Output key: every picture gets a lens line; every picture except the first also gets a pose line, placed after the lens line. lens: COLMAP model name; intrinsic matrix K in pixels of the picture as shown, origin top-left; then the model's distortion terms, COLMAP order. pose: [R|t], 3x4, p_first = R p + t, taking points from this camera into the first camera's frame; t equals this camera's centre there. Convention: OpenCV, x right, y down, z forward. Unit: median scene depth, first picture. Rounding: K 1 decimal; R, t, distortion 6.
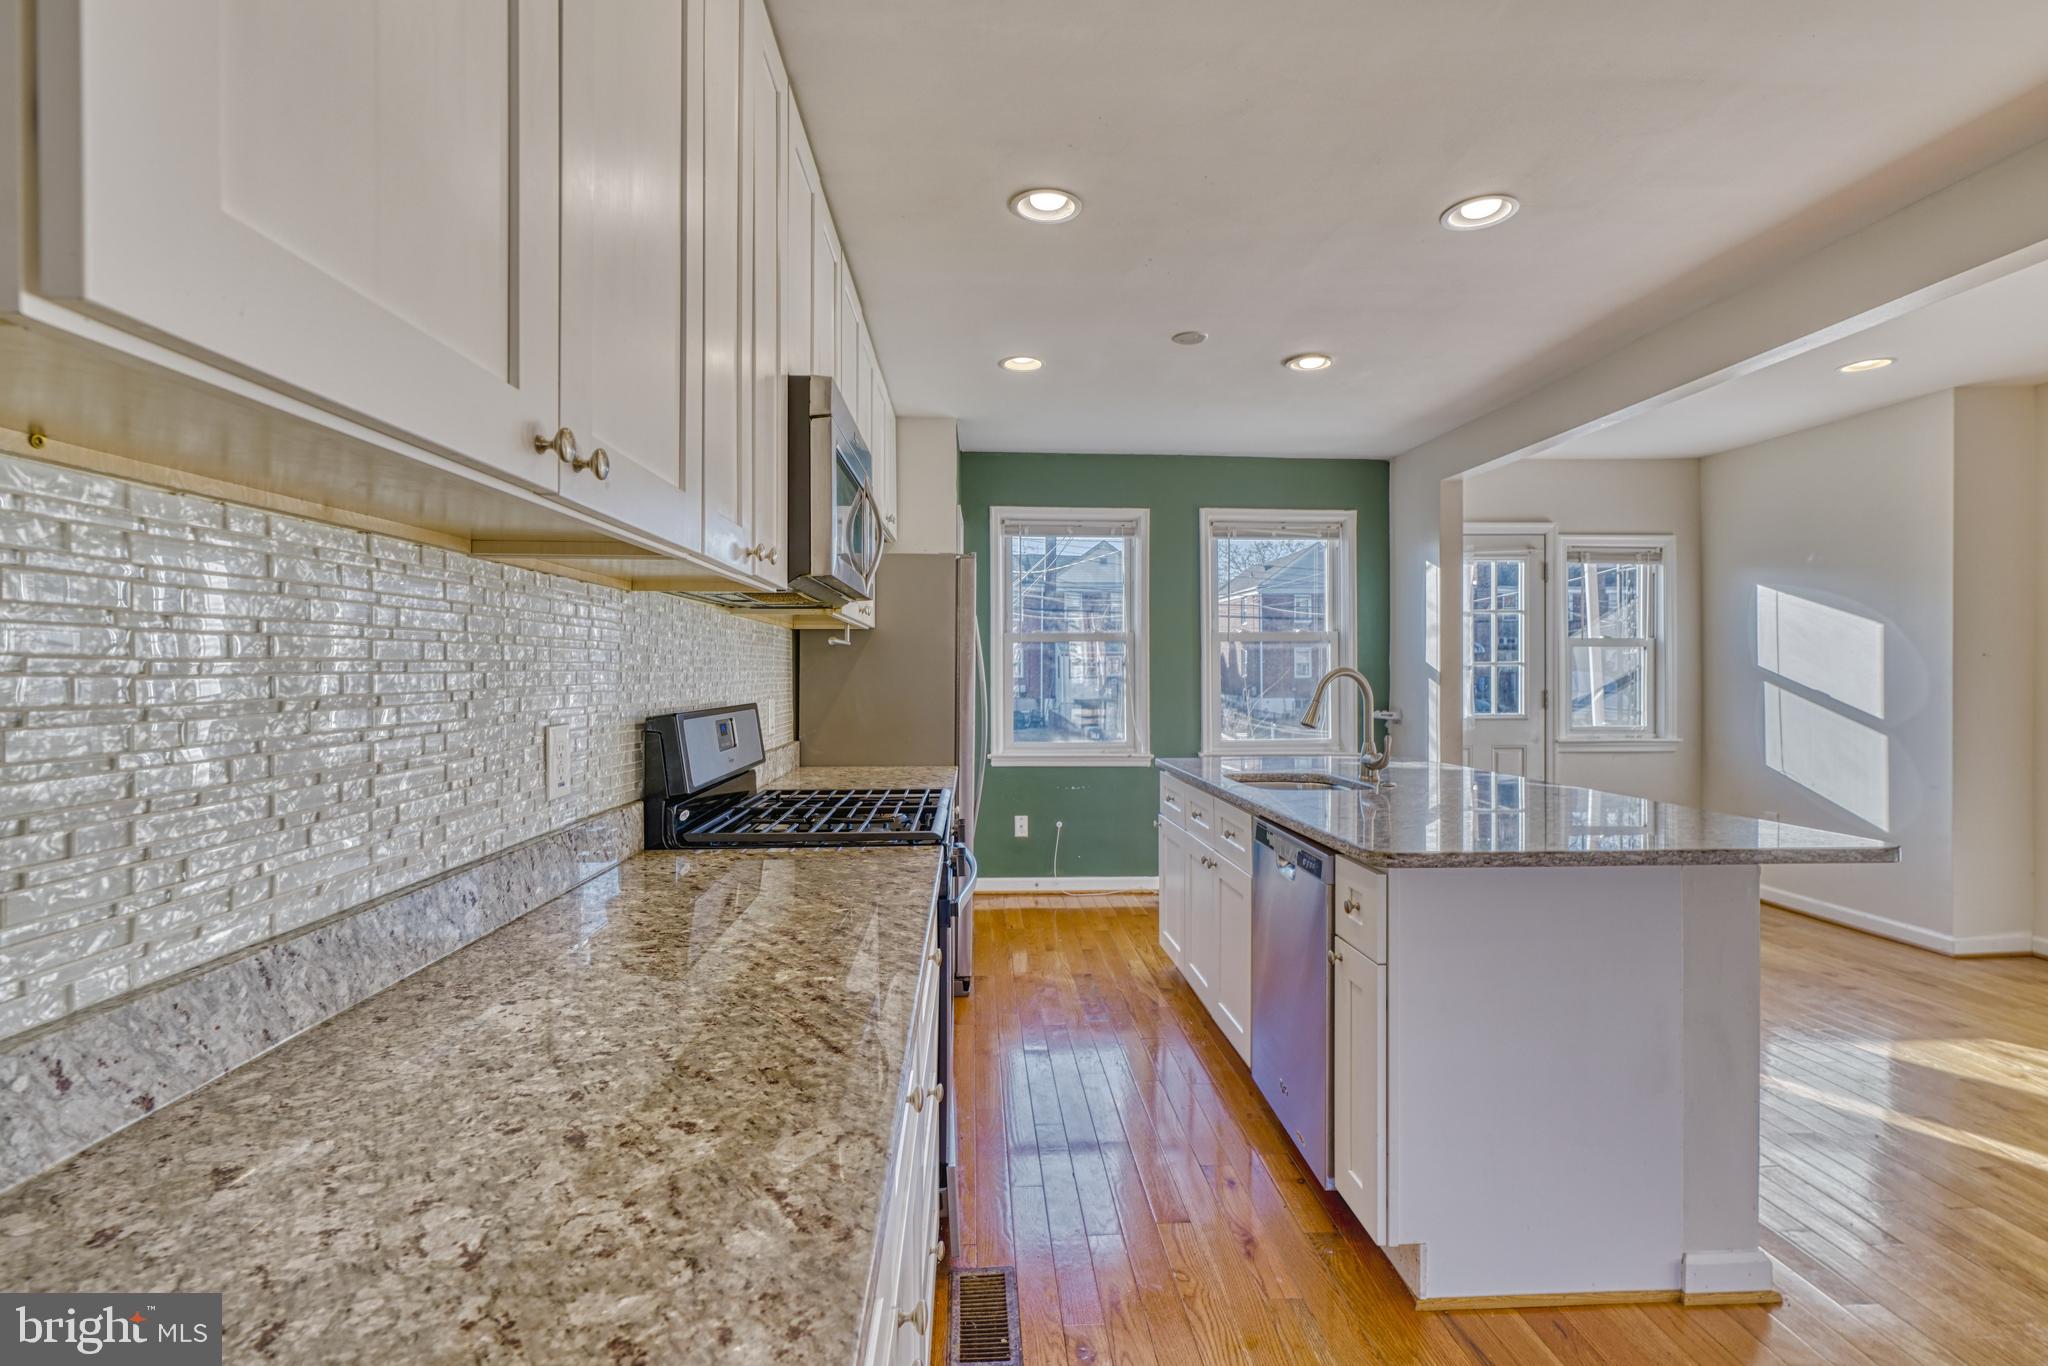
lens RADIAL K [[926.4, 0, 1020.5], [0, 926.4, 672.9], [0, 0, 1]] dist [0.001387, 0.000126]
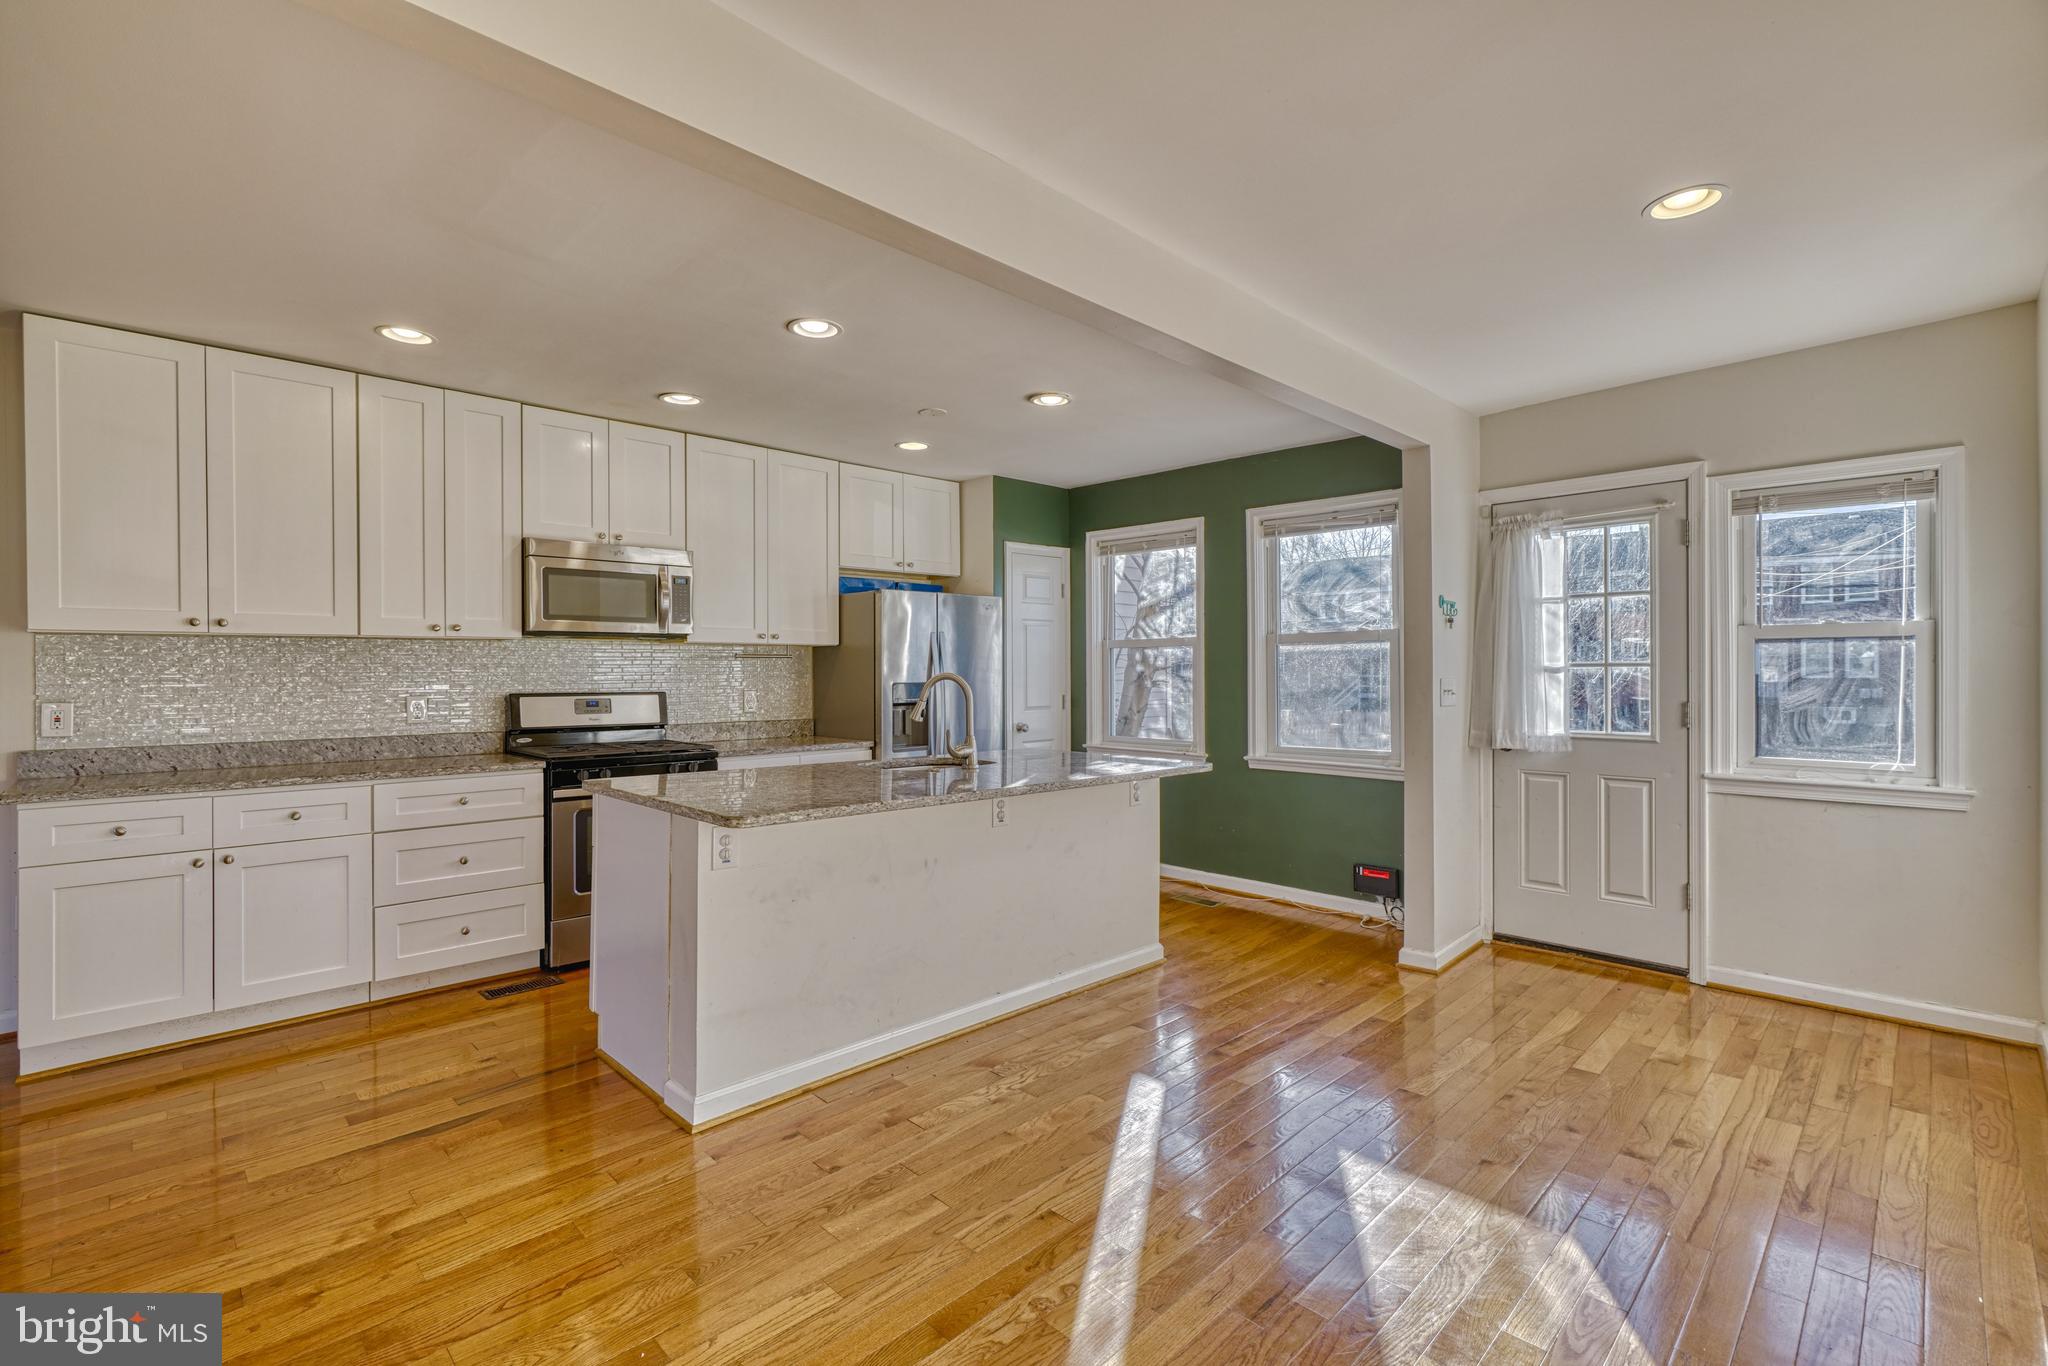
lens RADIAL K [[912.6, 0, 1016.0], [0, 912.6, 677.4], [0, 0, 1]] dist [-0.004338, -0.000144]
pose [[0.659156, 0.005774, -0.751984, 0.793930], [-0.000502, 0.999974, 0.007238, -0.004848], [0.752006, -0.004394, 0.659141, 0.174029]]
